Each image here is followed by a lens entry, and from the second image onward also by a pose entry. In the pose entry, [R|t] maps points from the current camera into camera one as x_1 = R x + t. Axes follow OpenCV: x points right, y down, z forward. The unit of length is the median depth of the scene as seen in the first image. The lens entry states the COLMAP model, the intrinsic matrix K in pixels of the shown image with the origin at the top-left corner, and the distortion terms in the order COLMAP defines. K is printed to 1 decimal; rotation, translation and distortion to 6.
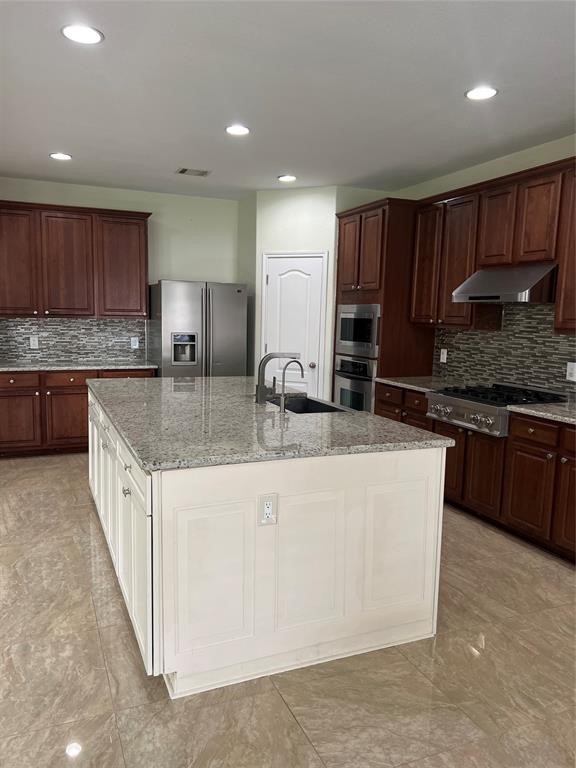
lens RADIAL K [[572.9, 0, 286.7], [0, 572.9, 393.5], [0, 0, 1]] dist [0.006922, -0.107346]
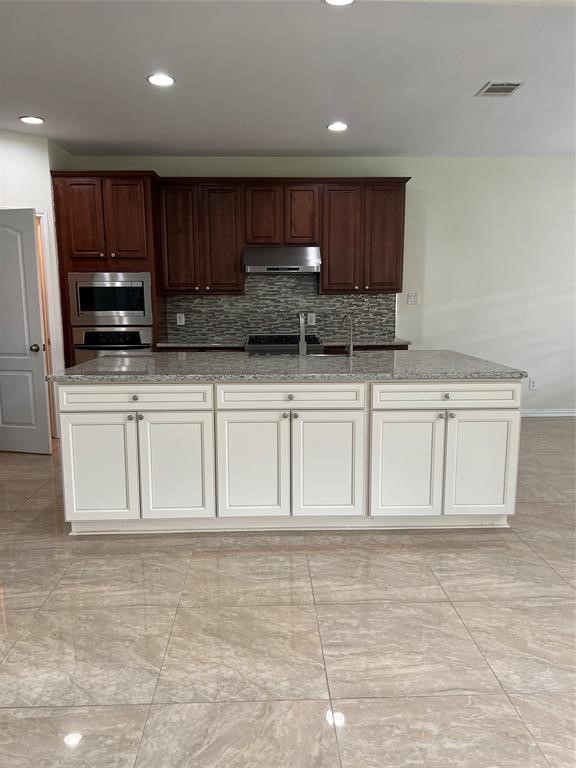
lens RADIAL K [[592.9, 0, 270.5], [0, 592.9, 382.9], [0, 0, 1]] dist [0.101110, -0.135504]
pose [[0.371886, -0.162013, 0.914031, -0.900753], [0.139354, 0.983237, 0.117582, -0.064981], [-0.917759, 0.083647, 0.388229, 0.445023]]
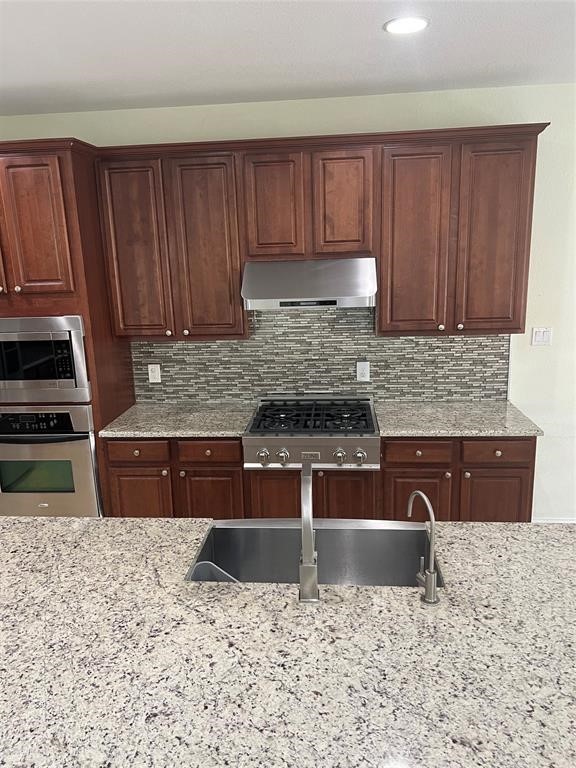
lens RADIAL K [[592.9, 0, 270.5], [0, 592.9, 382.9], [0, 0, 1]] dist [0.101110, -0.135504]
pose [[0.481211, -0.231050, 0.845607, -0.347587], [0.162870, 0.971409, 0.172738, -0.188062], [-0.861342, 0.054600, 0.505084, 0.573367]]
